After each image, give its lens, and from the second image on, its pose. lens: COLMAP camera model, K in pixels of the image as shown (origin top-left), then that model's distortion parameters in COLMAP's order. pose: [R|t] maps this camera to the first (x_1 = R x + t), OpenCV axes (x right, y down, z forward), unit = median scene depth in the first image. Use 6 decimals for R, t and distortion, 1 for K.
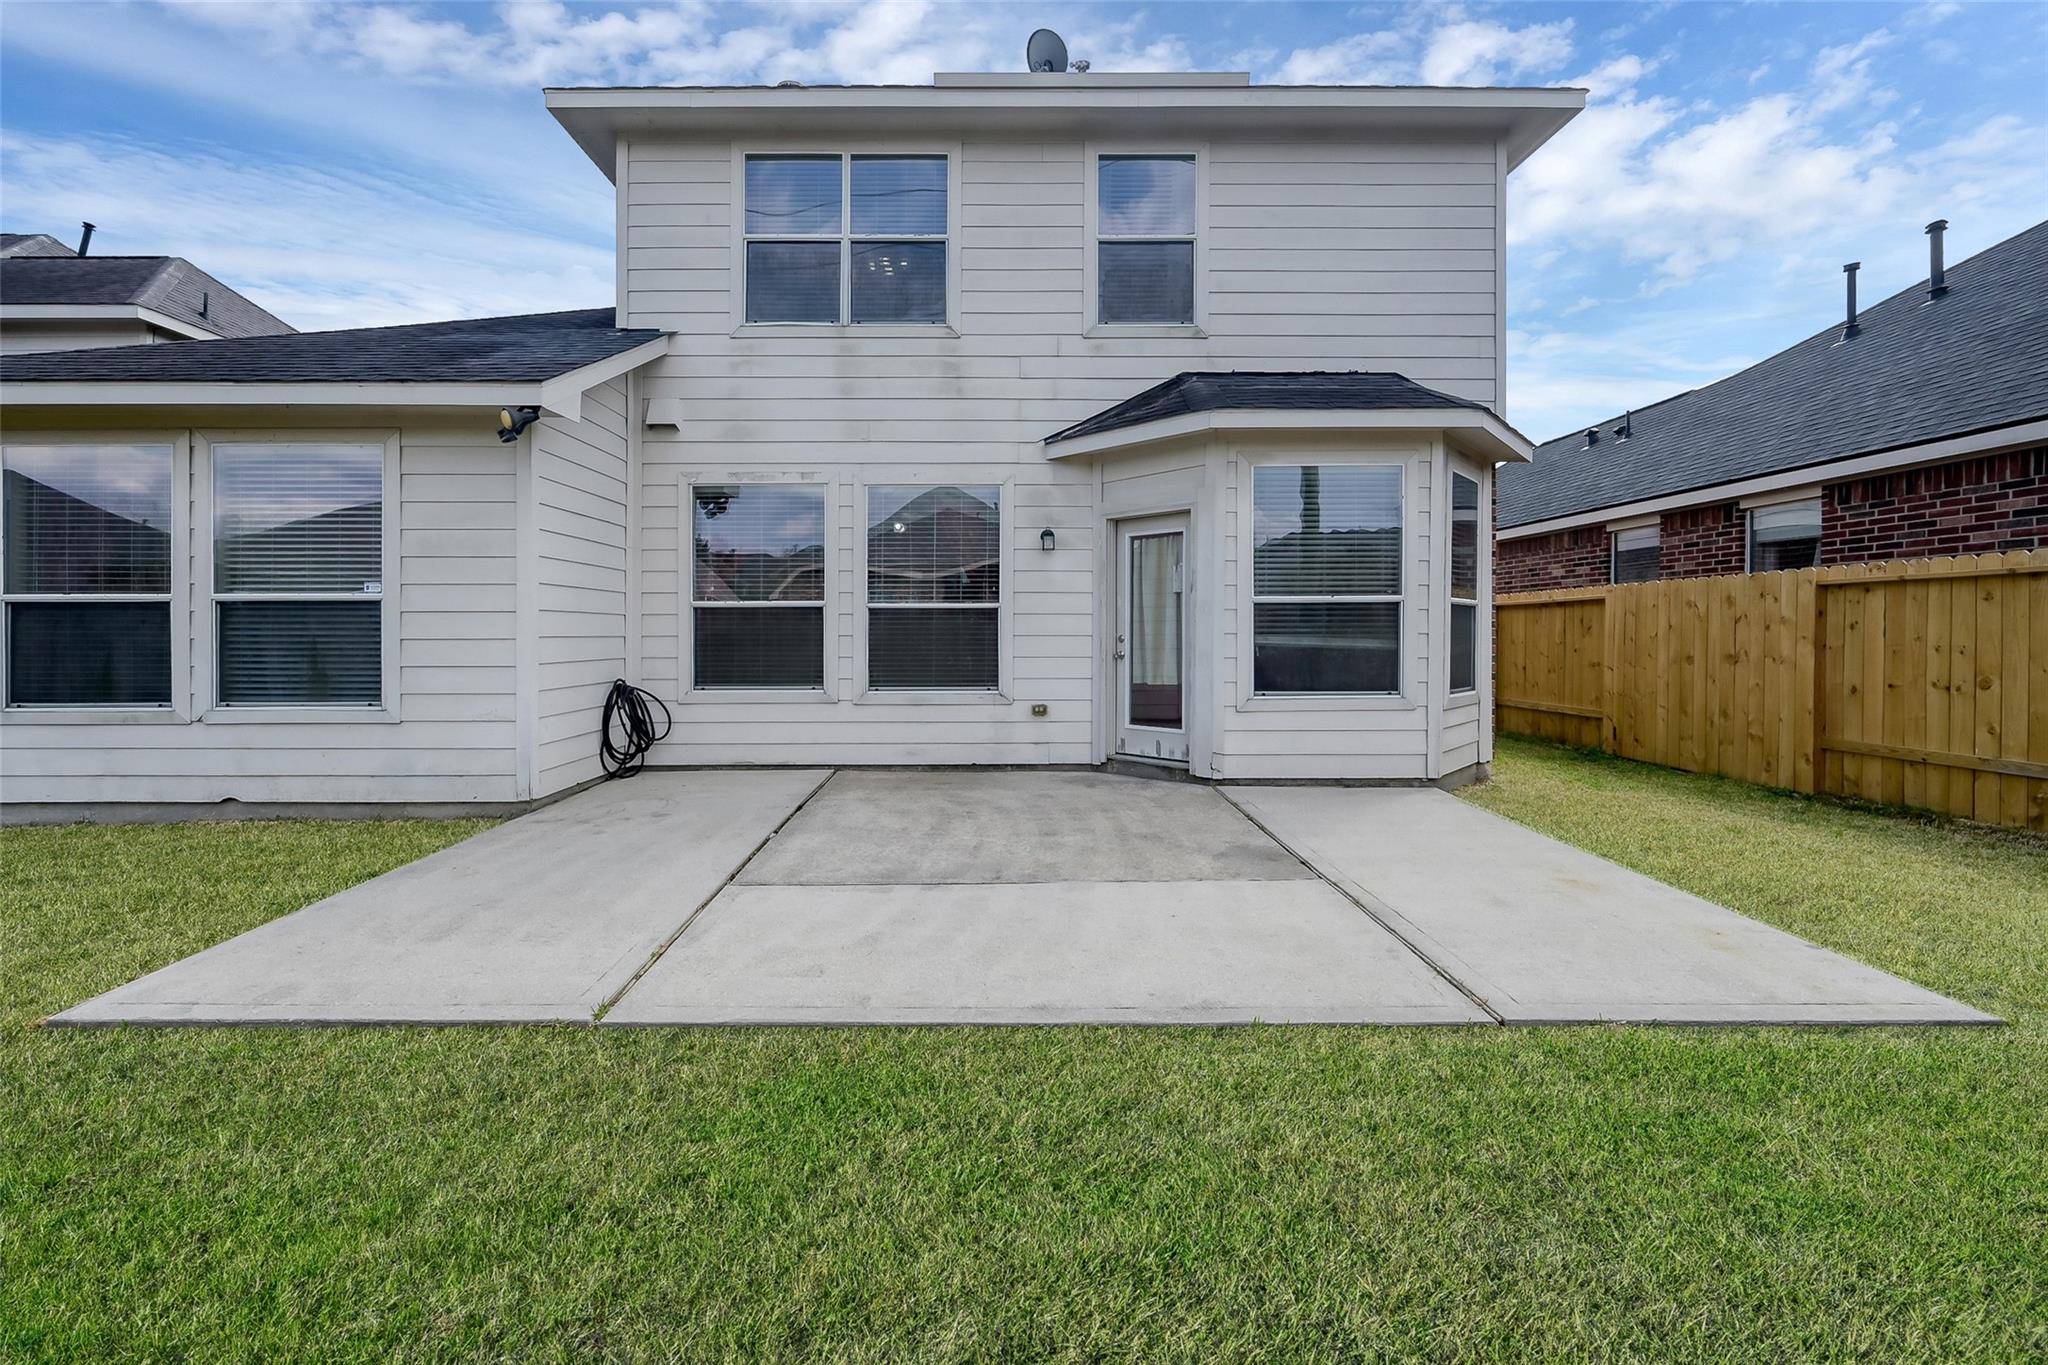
lens RADIAL K [[812.3, 0, 1011.1], [0, 812.3, 680.0], [0, 0, 1]] dist [-0.000306, -0.000097]
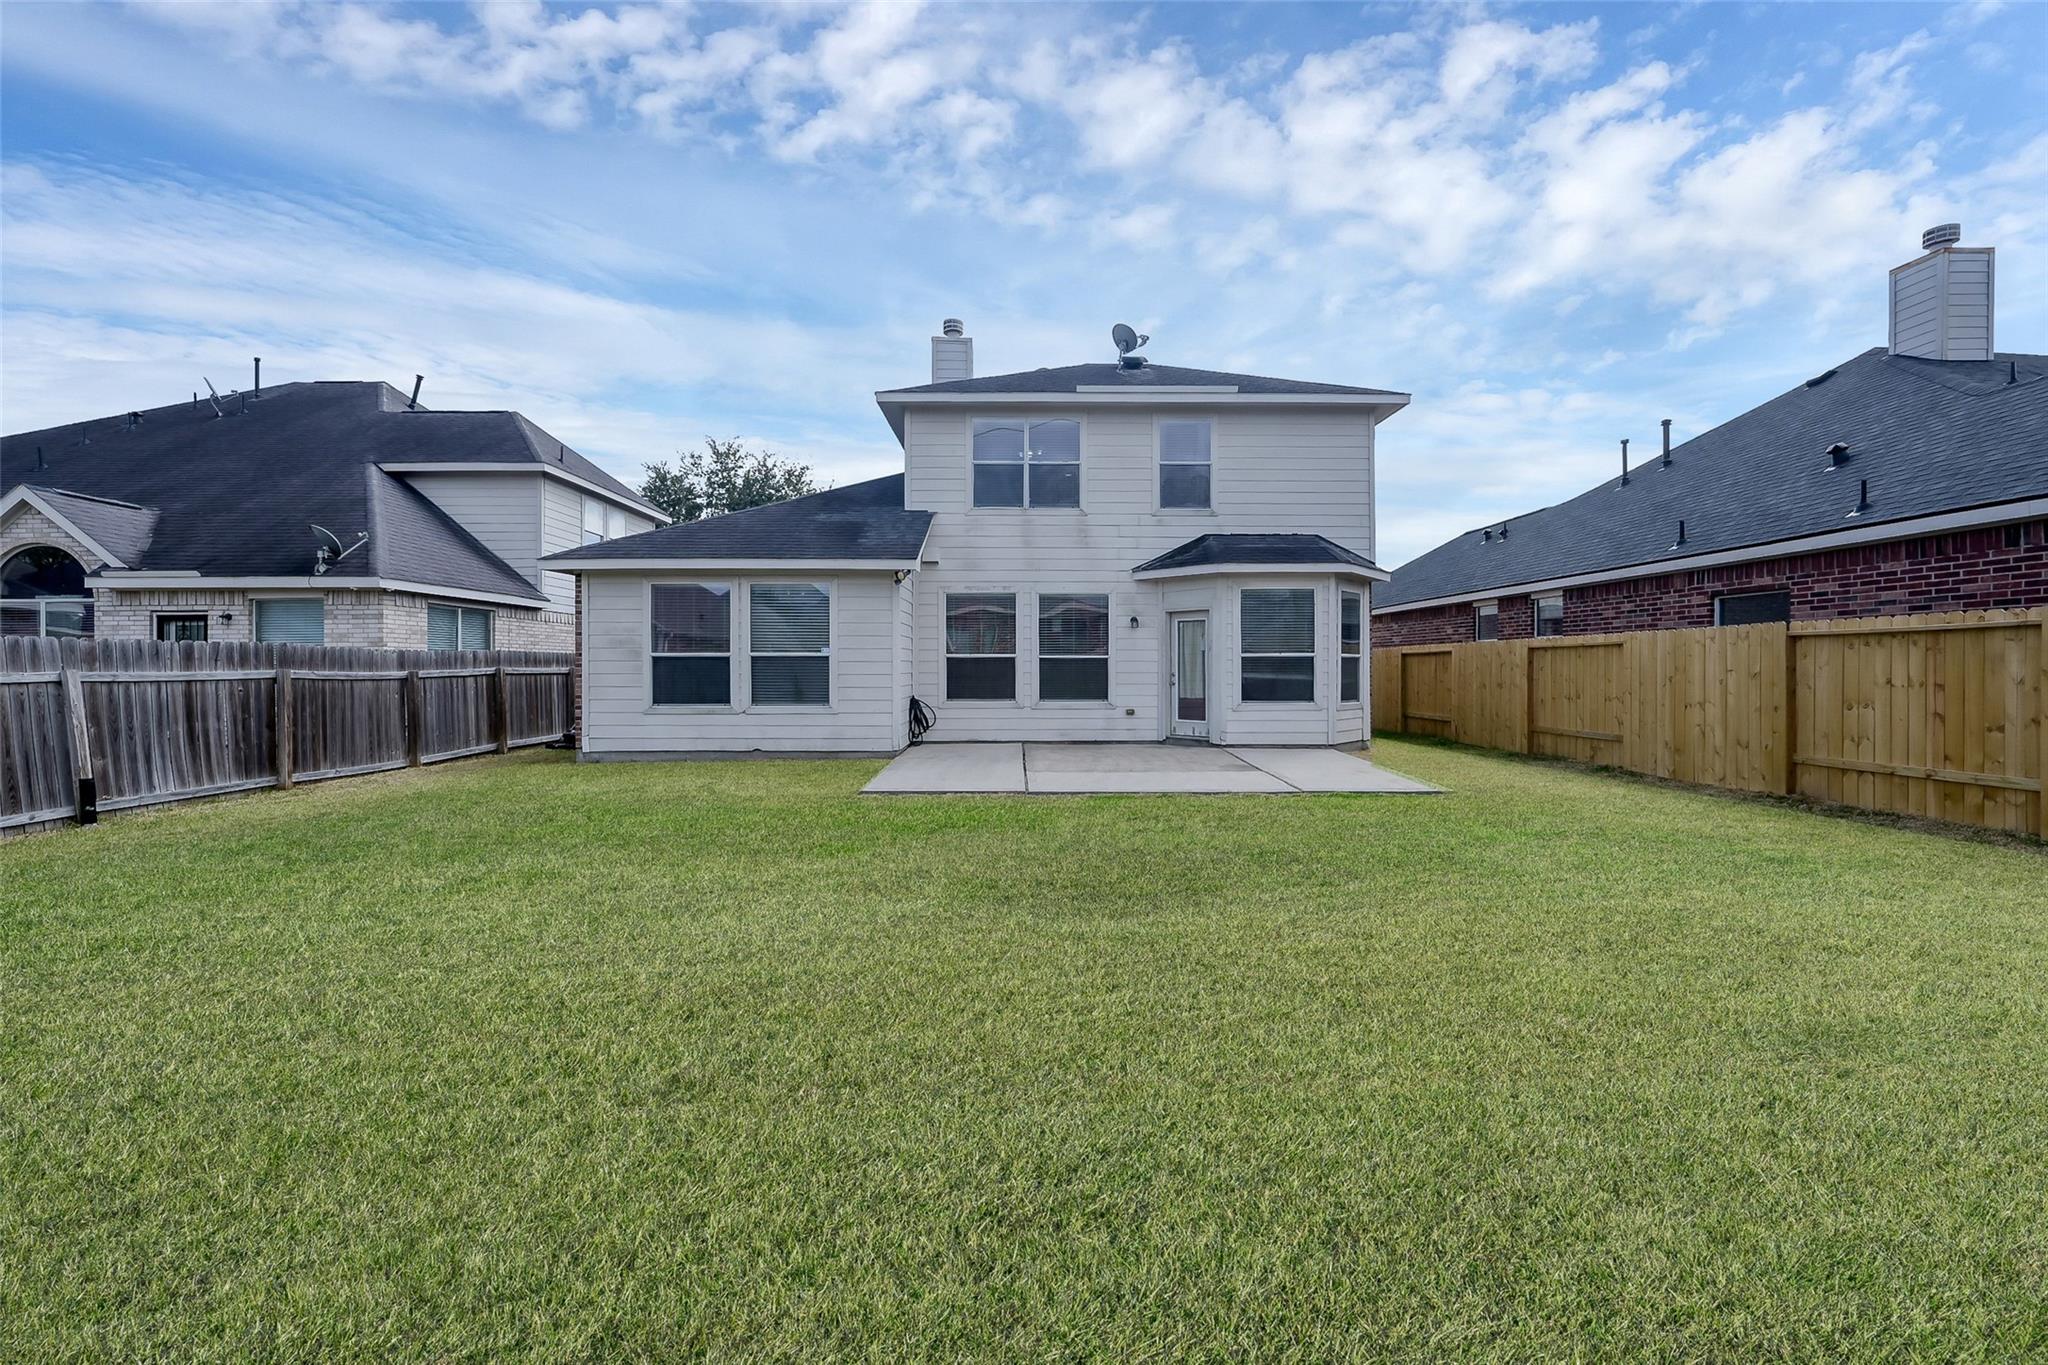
lens RADIAL K [[816.5, 0, 1028.4], [0, 816.5, 693.2], [0, 0, 1]] dist [-0.002504, -0.000119]
pose [[0.999992, 0.001808, -0.003534, -0.195810], [-0.001896, 0.999685, -0.025018, 0.041591], [0.003488, 0.025025, 0.999681, -0.908888]]
